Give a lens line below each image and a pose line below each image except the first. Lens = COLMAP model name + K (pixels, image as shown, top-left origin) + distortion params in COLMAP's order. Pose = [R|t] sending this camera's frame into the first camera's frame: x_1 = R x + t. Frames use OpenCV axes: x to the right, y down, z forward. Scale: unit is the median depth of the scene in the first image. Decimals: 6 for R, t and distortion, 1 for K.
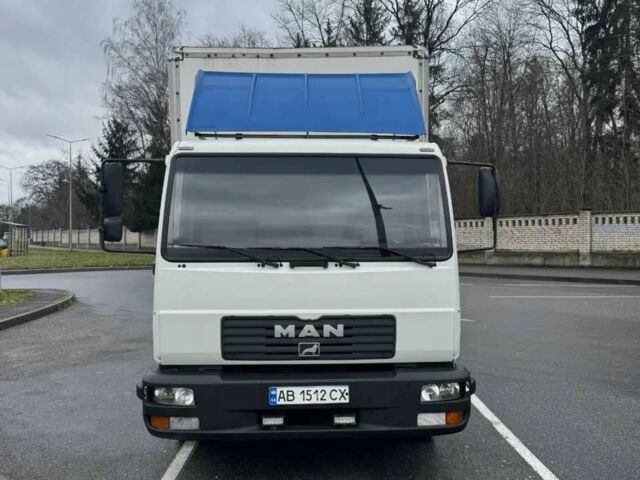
lens RADIAL K [[587.2, 0, 320.0], [0, 587.2, 240.0], [0, 0, 1]] dist [0.133738, -0.246878]
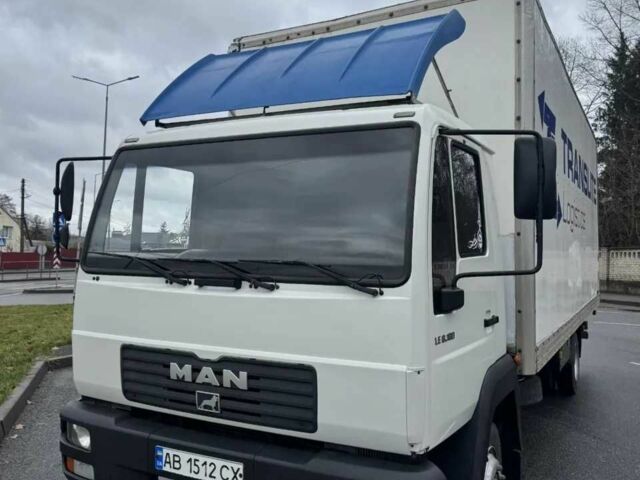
lens RADIAL K [[587.2, 0, 320.0], [0, 587.2, 240.0], [0, 0, 1]] dist [0.133738, -0.246878]
pose [[0.860366, 0.006568, -0.509635, 0.467458], [-0.028223, 0.998997, -0.034771, 0.010065], [0.508895, 0.044299, 0.859688, 0.438524]]
